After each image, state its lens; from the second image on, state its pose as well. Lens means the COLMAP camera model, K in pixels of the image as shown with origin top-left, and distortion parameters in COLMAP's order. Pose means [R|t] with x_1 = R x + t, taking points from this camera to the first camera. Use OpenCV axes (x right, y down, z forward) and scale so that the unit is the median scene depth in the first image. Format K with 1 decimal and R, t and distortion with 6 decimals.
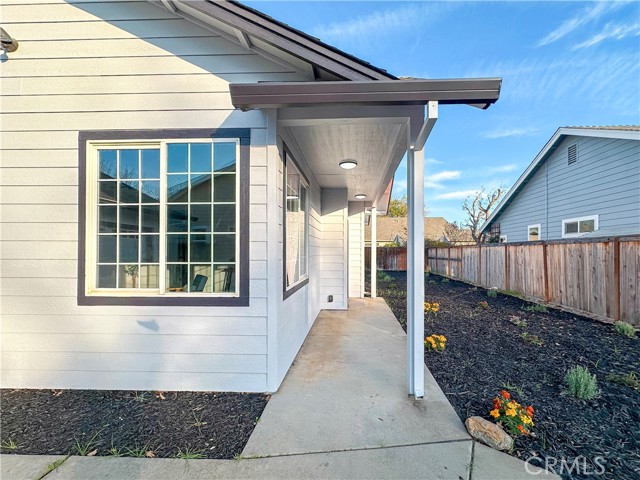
lens RADIAL K [[262.3, 0, 337.5], [0, 262.3, 245.8], [0, 0, 1]] dist [-0.001172, -0.000020]
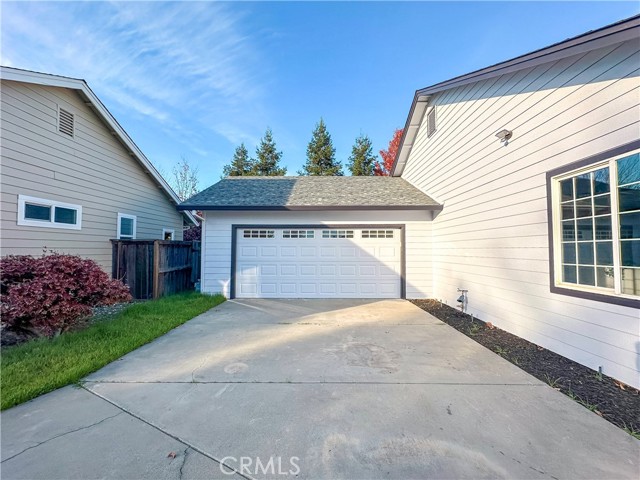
lens RADIAL K [[262.3, 0, 319.3], [0, 262.3, 241.5], [0, 0, 1]] dist [-0.001172, -0.000020]
pose [[0.021639, -0.031627, -0.999265, 0.429291], [0.013672, 0.999415, -0.031336, -0.023875], [0.999672, -0.012984, 0.022059, -0.298000]]
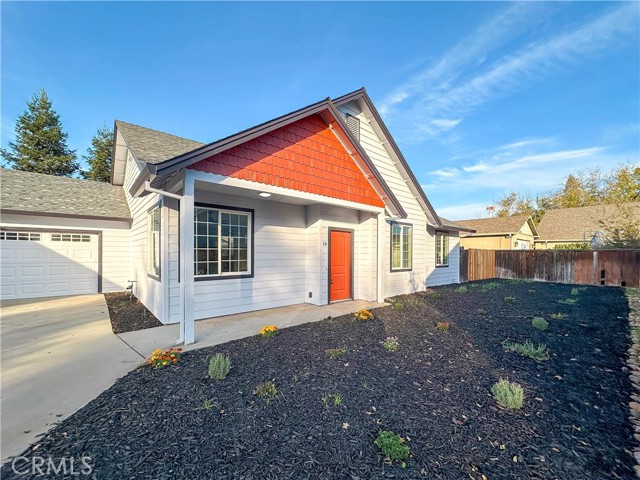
lens RADIAL K [[262.3, 0, 329.1], [0, 262.3, 253.1], [0, 0, 1]] dist [-0.001172, -0.000020]
pose [[0.700074, 0.003333, -0.714062, 2.811997], [0.009105, 0.999866, 0.013593, -0.013675], [0.714012, -0.016017, 0.699950, 0.703400]]
